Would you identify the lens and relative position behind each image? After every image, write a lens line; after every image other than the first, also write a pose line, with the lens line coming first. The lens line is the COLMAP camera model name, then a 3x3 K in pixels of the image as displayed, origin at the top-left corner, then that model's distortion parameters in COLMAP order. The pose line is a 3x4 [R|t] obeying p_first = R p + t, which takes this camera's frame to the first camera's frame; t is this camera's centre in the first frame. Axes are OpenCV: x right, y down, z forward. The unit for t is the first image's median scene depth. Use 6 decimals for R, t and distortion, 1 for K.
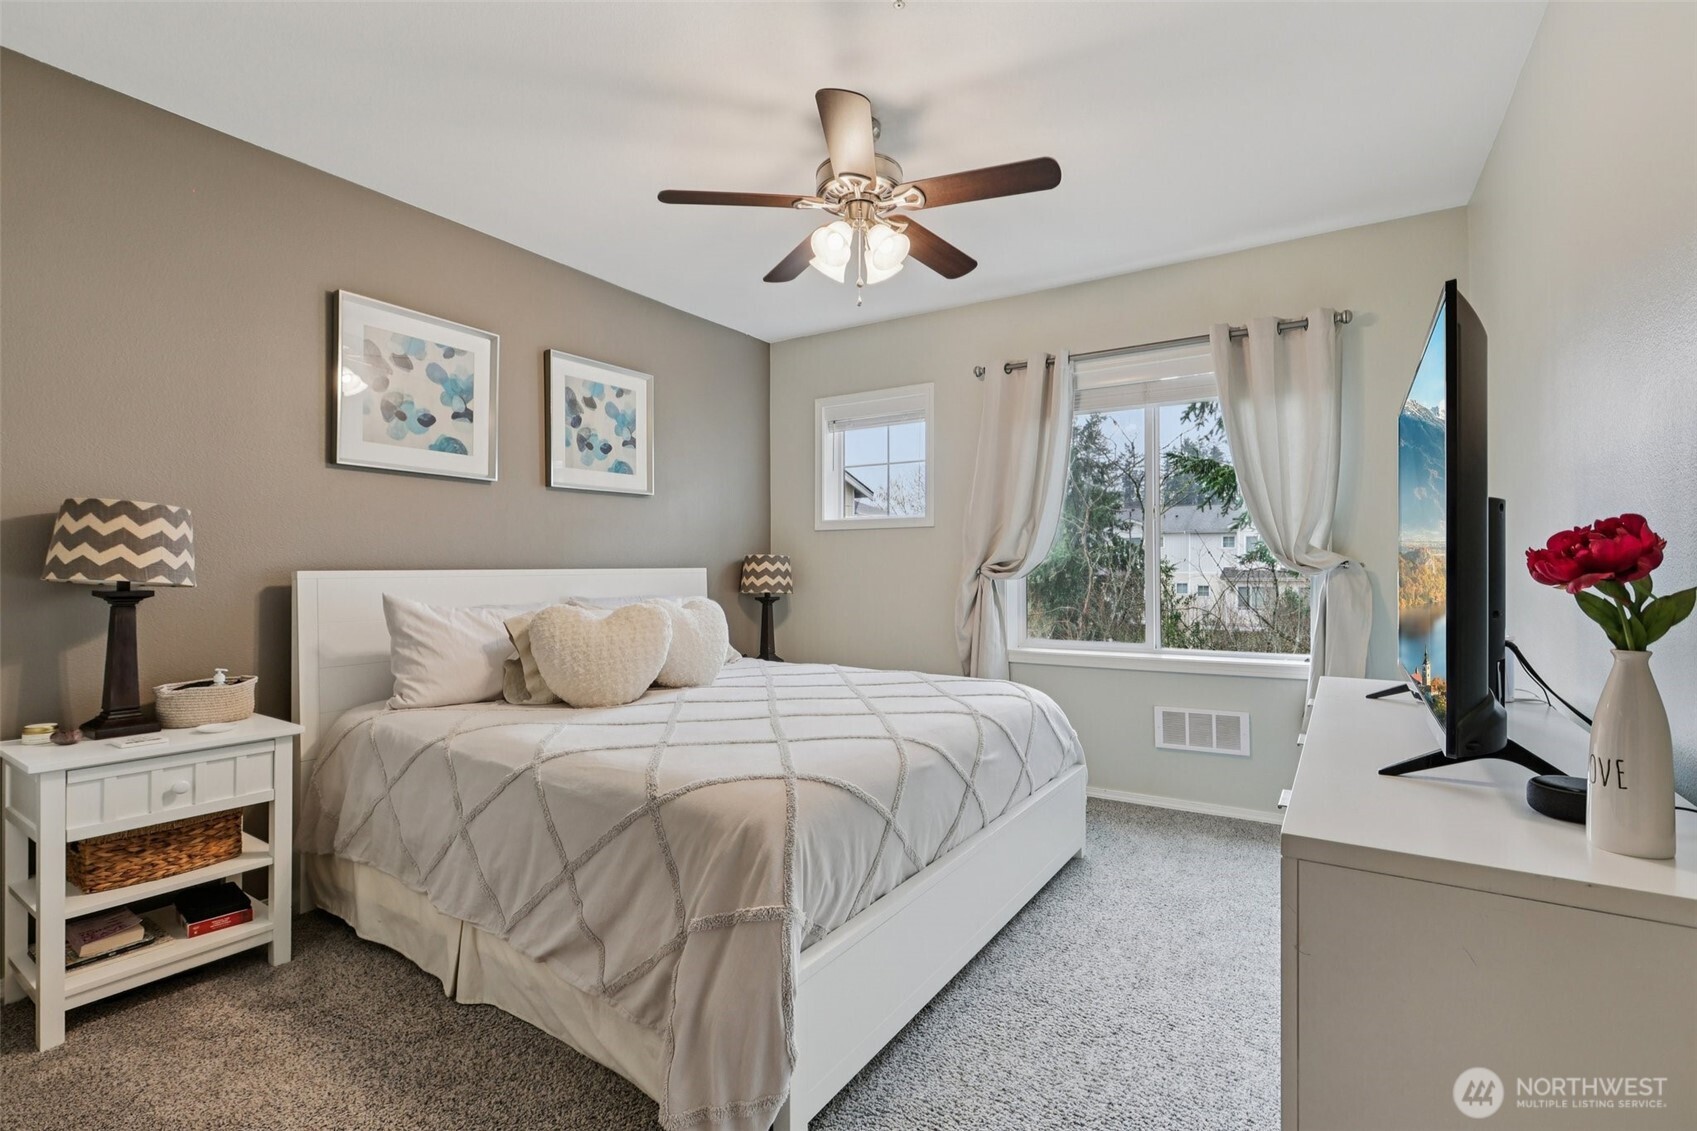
lens RADIAL K [[809.2, 0, 844.7], [0, 809.2, 570.6], [0, 0, 1]] dist [0.000168, 0.001404]
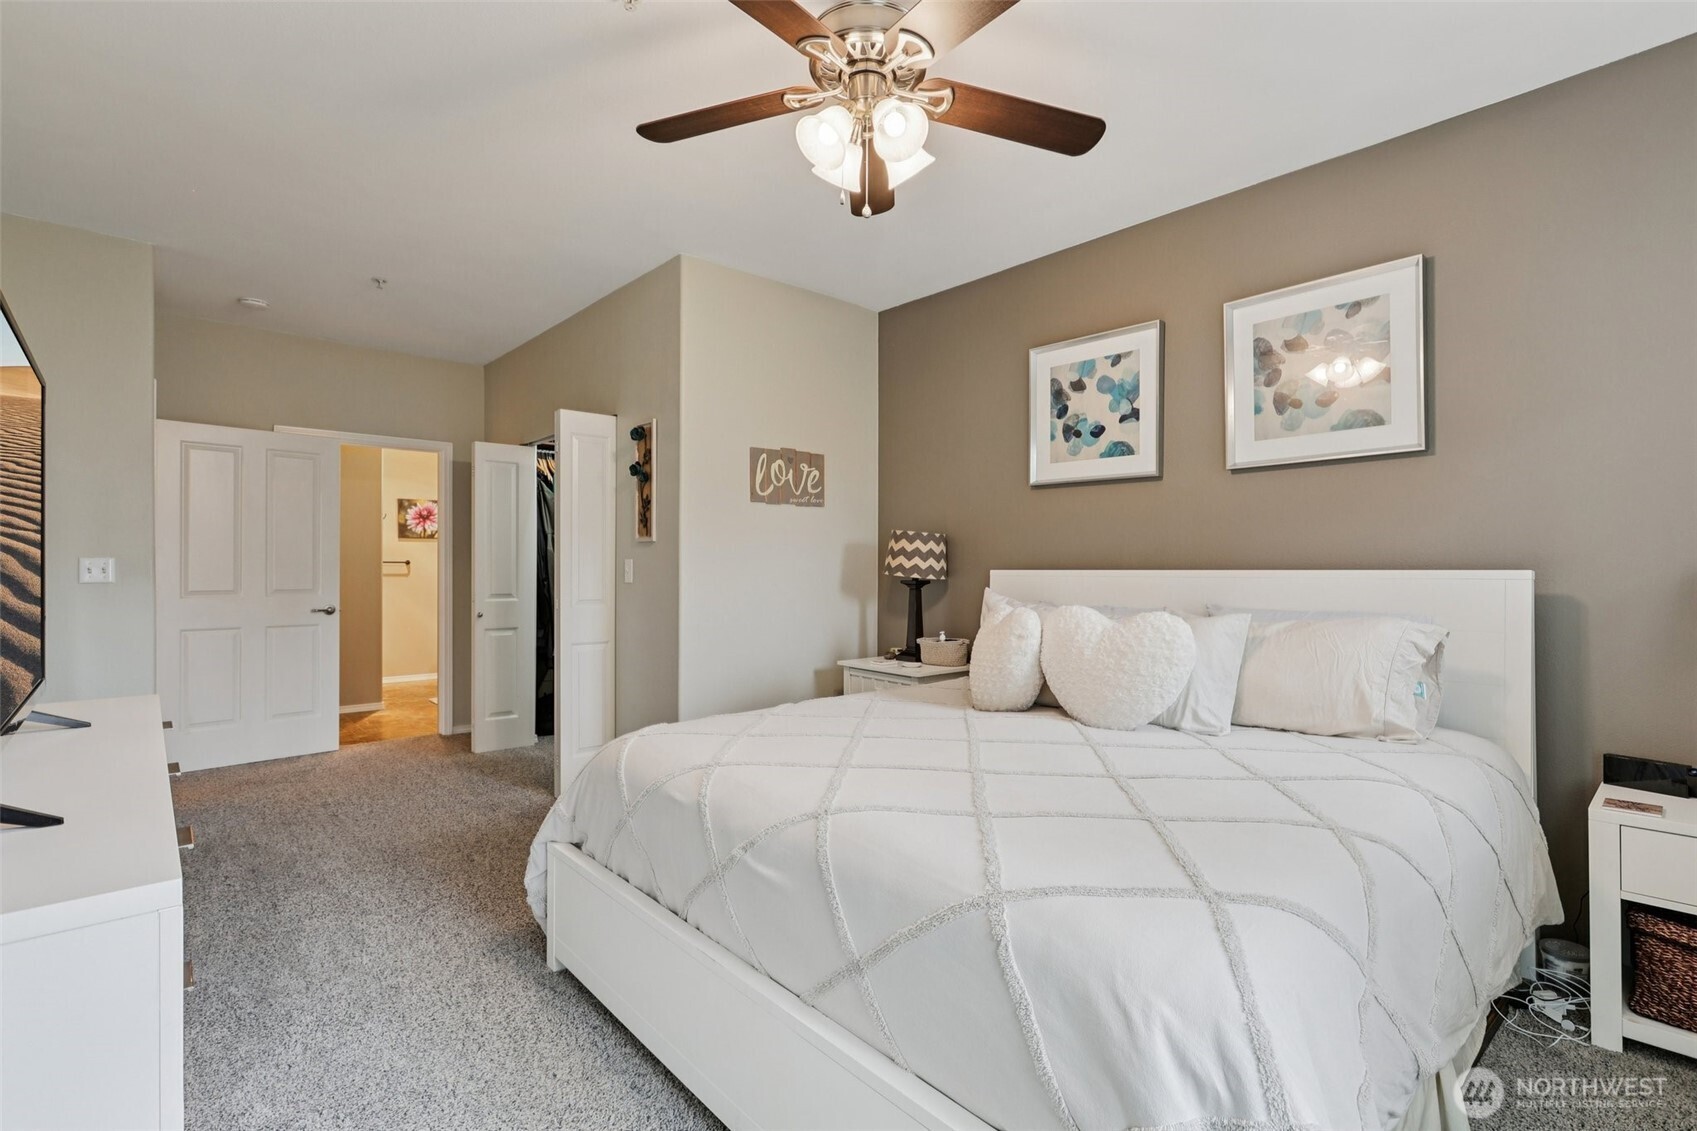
lens RADIAL K [[809.2, 0, 843.8], [0, 809.2, 564.2], [0, 0, 1]] dist [0.000168, 0.001404]
pose [[-0.233444, -0.008298, -0.972335, 0.676181], [-0.004971, 0.999961, -0.007341, -0.000507], [0.972357, 0.003120, -0.233476, 1.038950]]
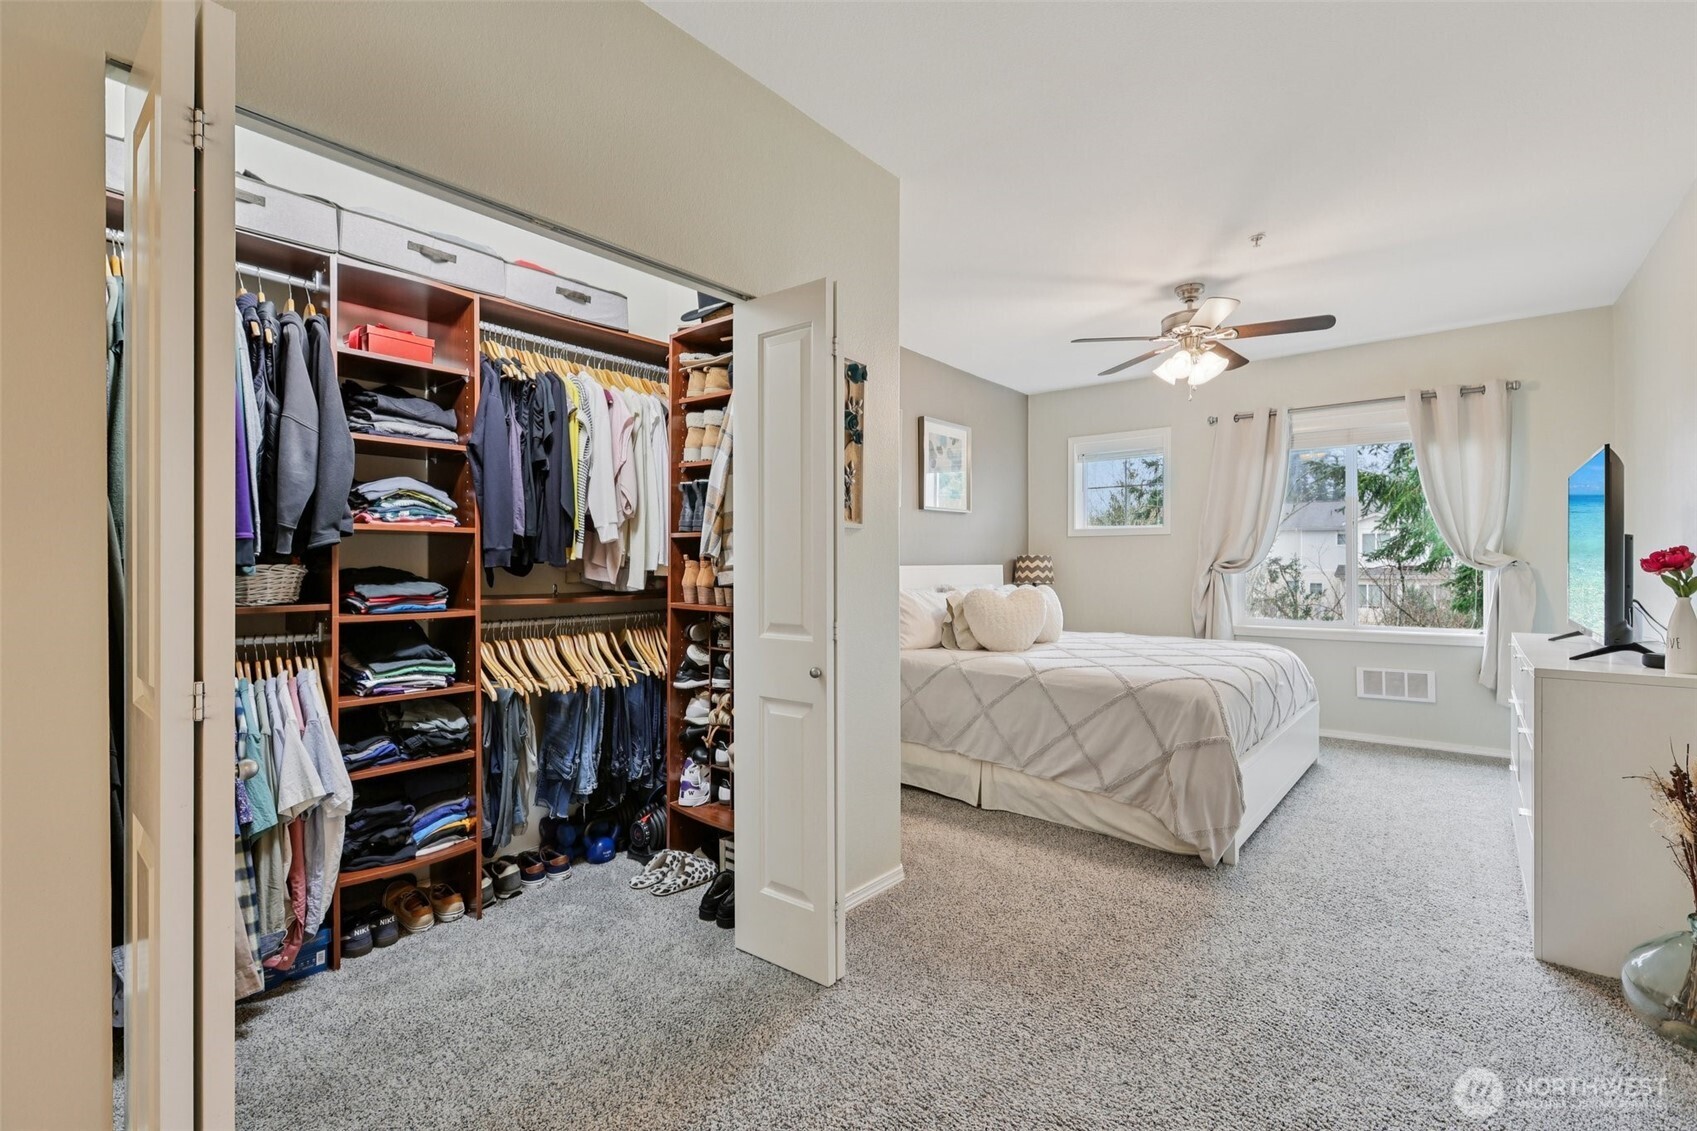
lens RADIAL K [[792.0, 0, 841.8], [0, 792.0, 568.2], [0, 0, 1]] dist [0.003806, 0.000344]
pose [[0.993697, 0.002178, -0.112080, -0.357571], [-0.002035, 0.999997, 0.001387, 0.001481], [0.112082, -0.001150, 0.993698, -0.460243]]
